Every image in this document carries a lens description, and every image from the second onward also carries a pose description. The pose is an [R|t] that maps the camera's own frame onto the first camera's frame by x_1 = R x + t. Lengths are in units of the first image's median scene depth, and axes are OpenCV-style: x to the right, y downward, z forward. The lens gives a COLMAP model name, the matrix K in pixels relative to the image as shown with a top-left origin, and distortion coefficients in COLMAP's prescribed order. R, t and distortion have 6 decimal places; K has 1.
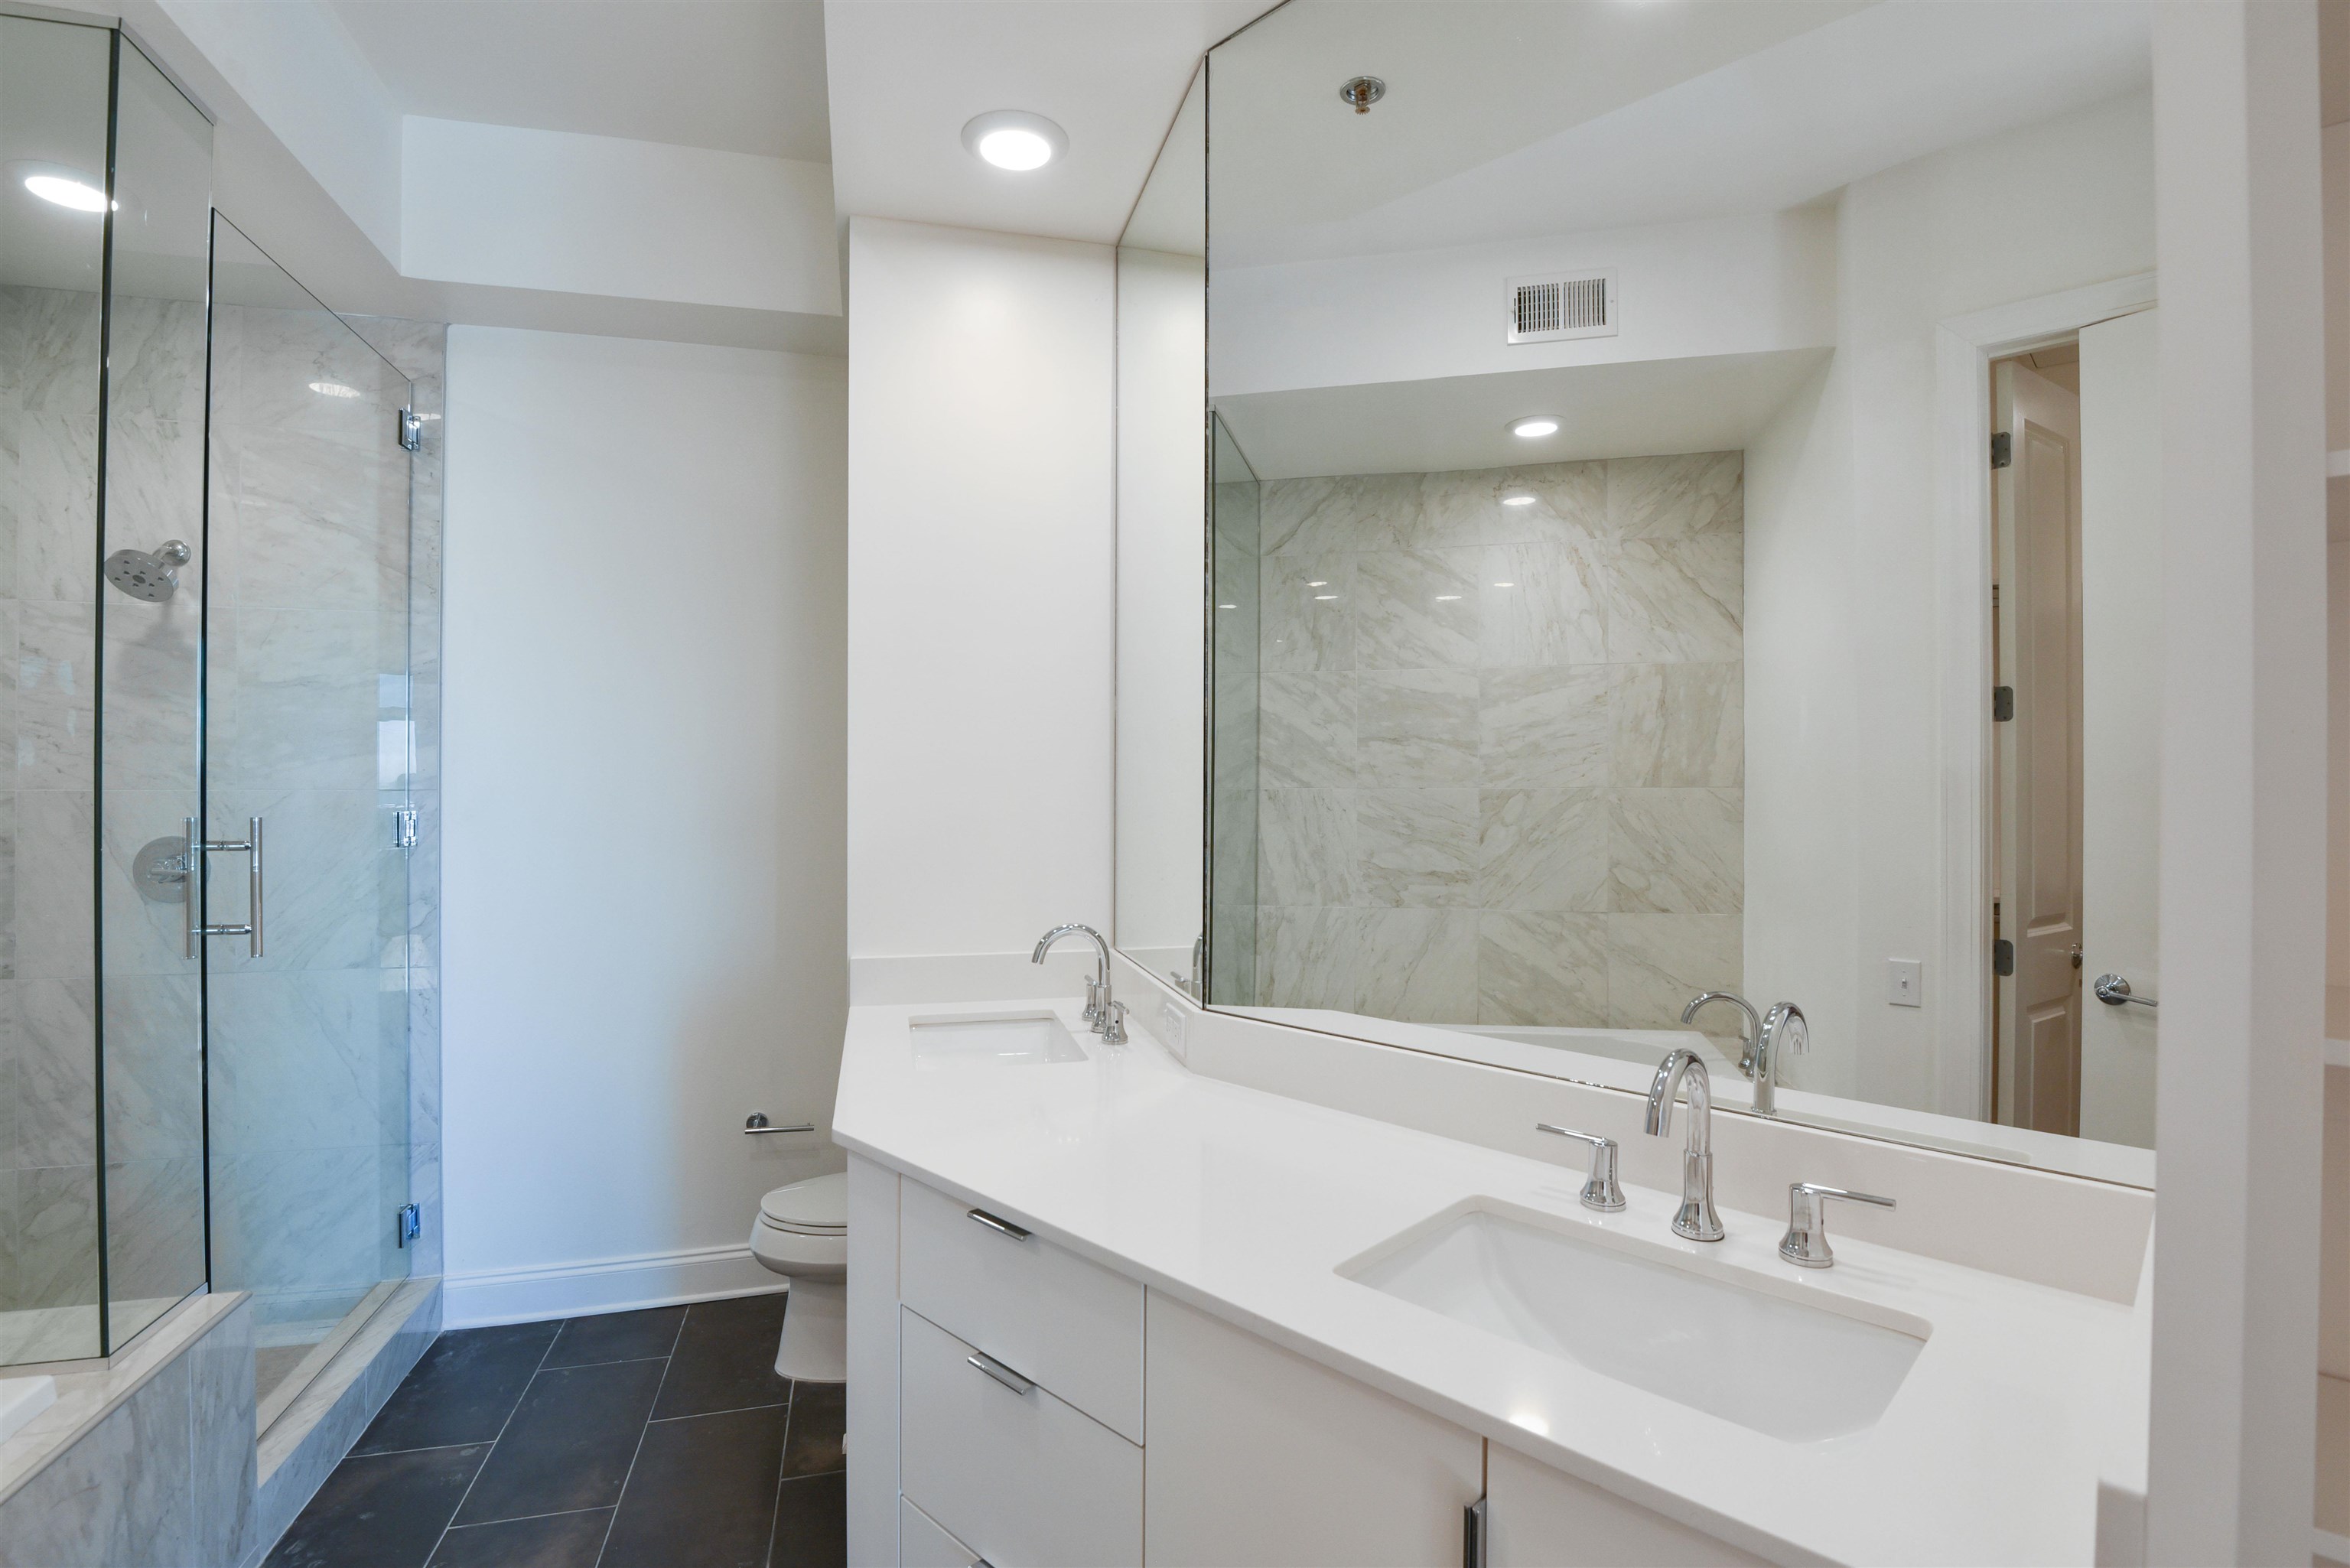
lens RADIAL K [[1120.2, 0, 1181.4], [0, 1120.2, 785.8], [0, 0, 1]] dist [-0.018518, -0.004167]
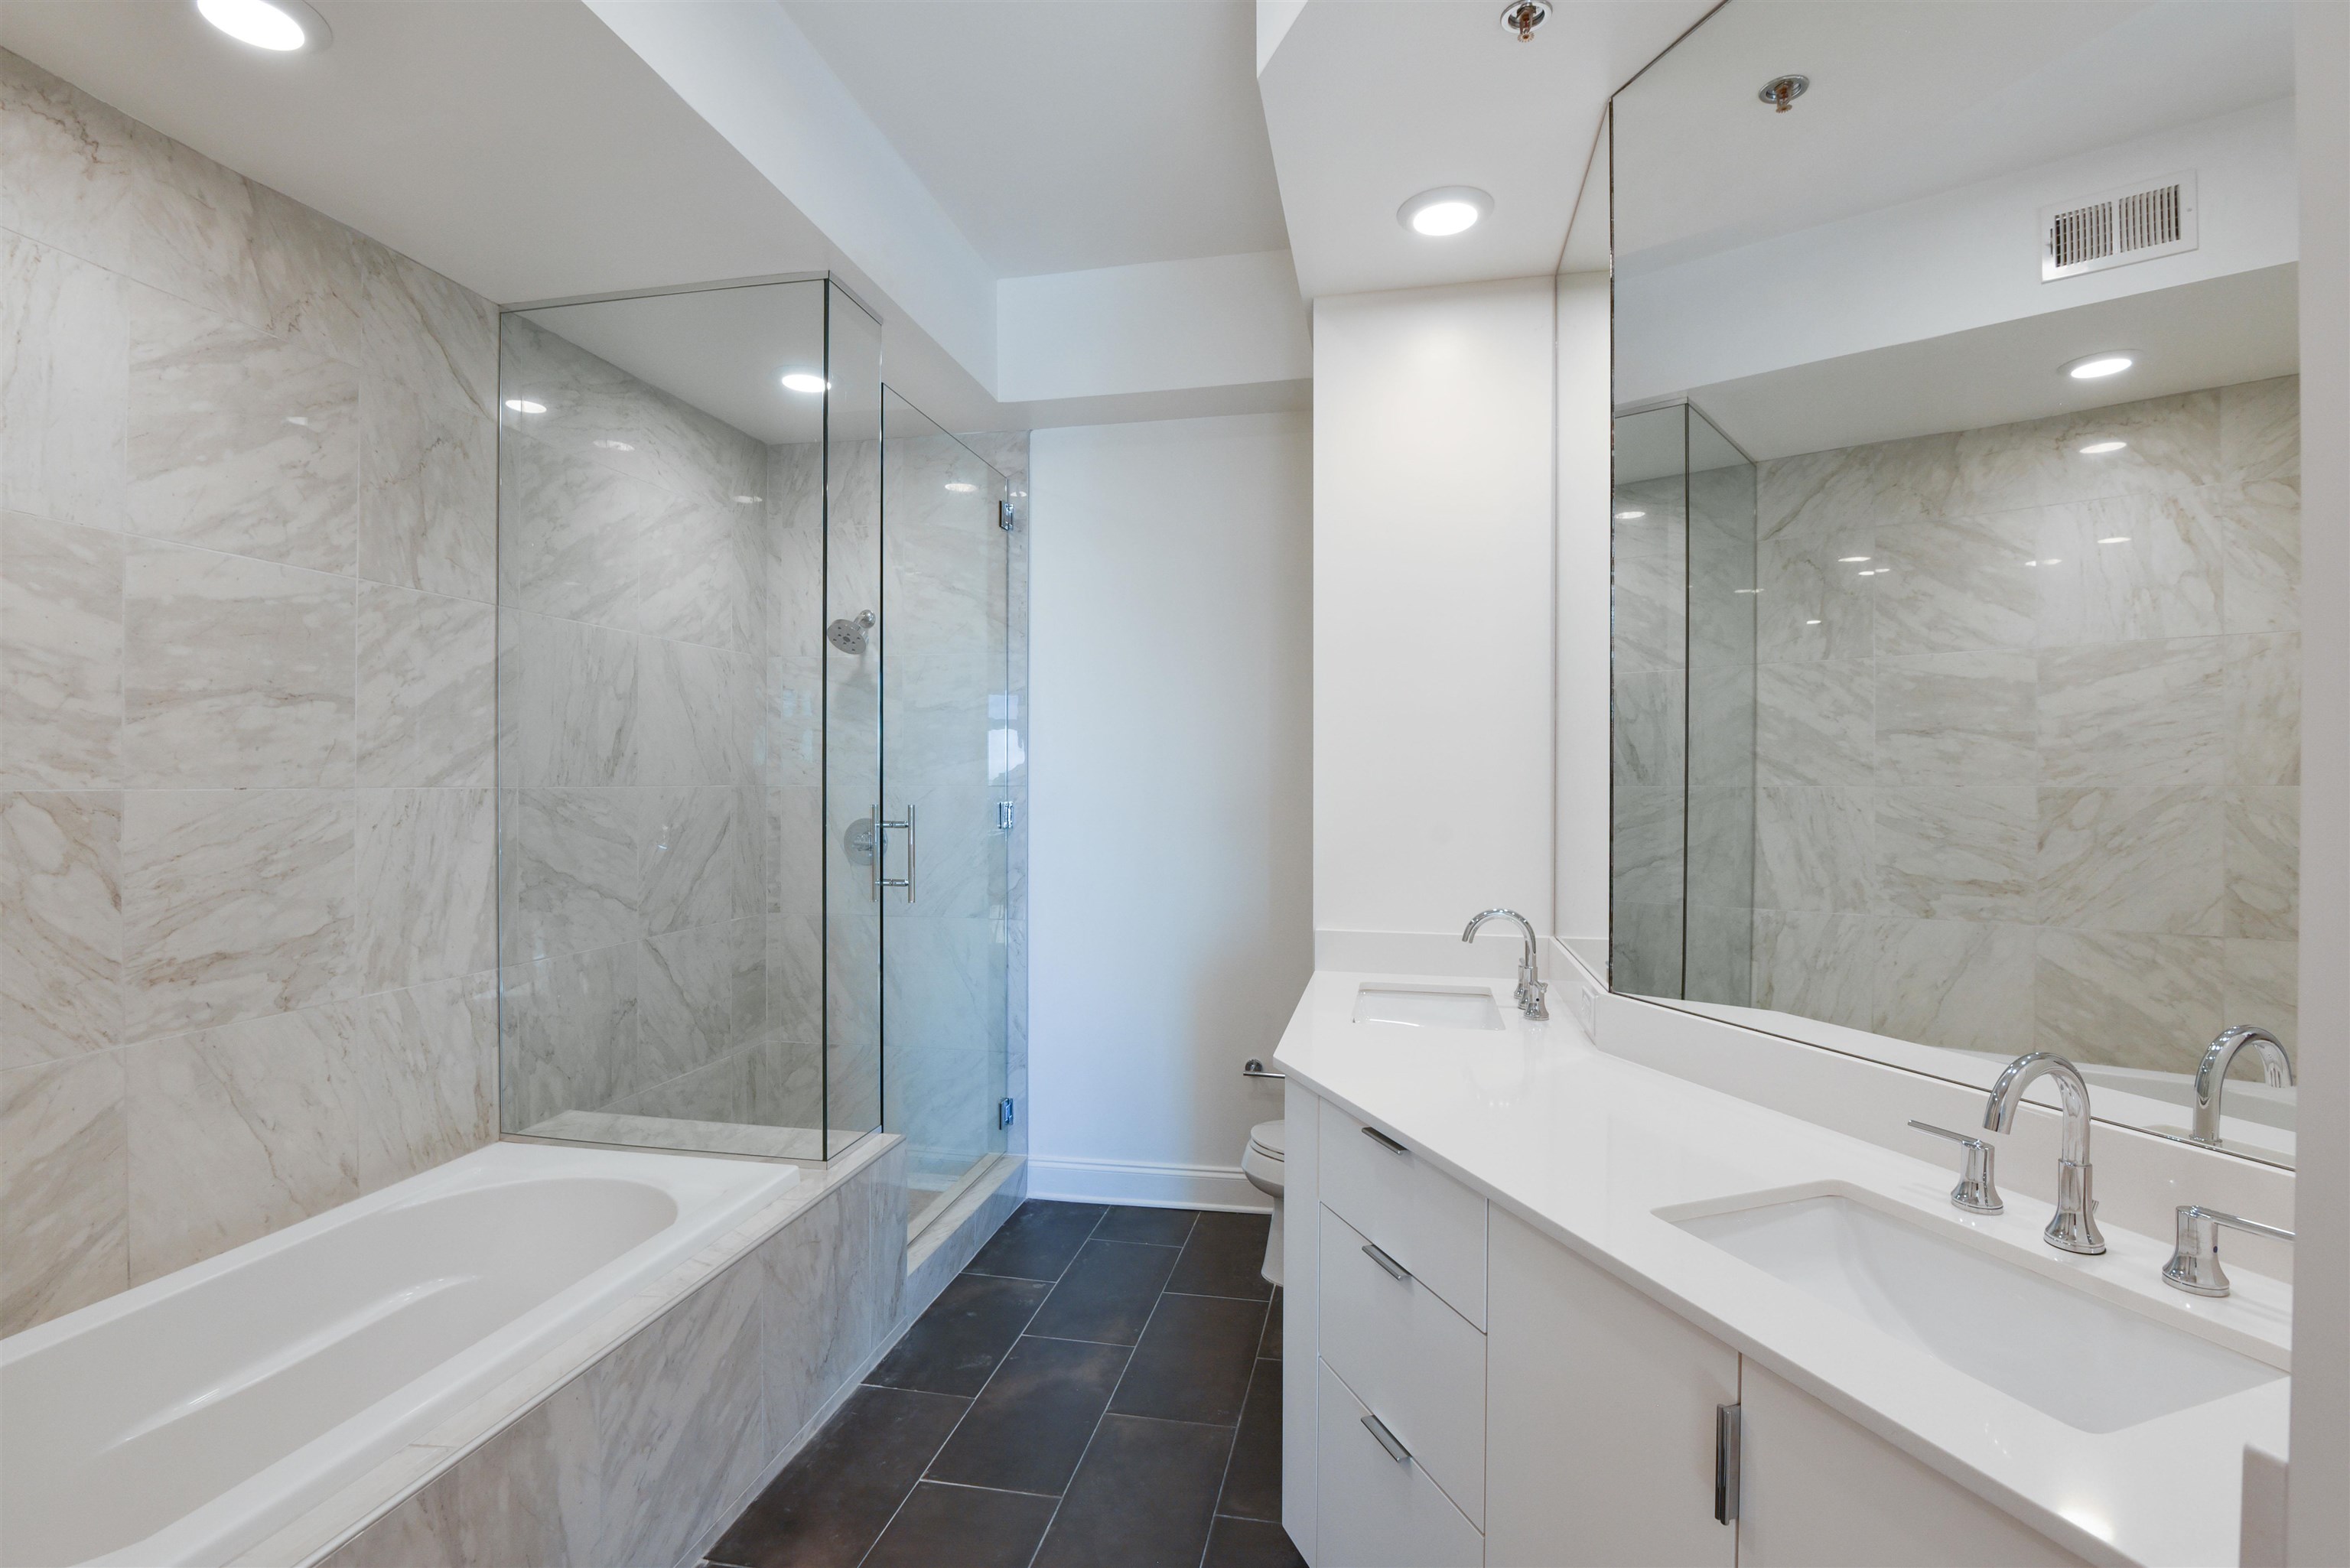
lens RADIAL K [[1081.3, 0, 1177.2], [0, 1081.3, 789.4], [0, 0, 1]] dist [-0.016848, -0.004844]
pose [[0.893944, 0.002939, -0.448169, 0.072283], [-0.000141, 0.999980, 0.006278, -0.000575], [0.448178, -0.005549, 0.893927, -0.071825]]
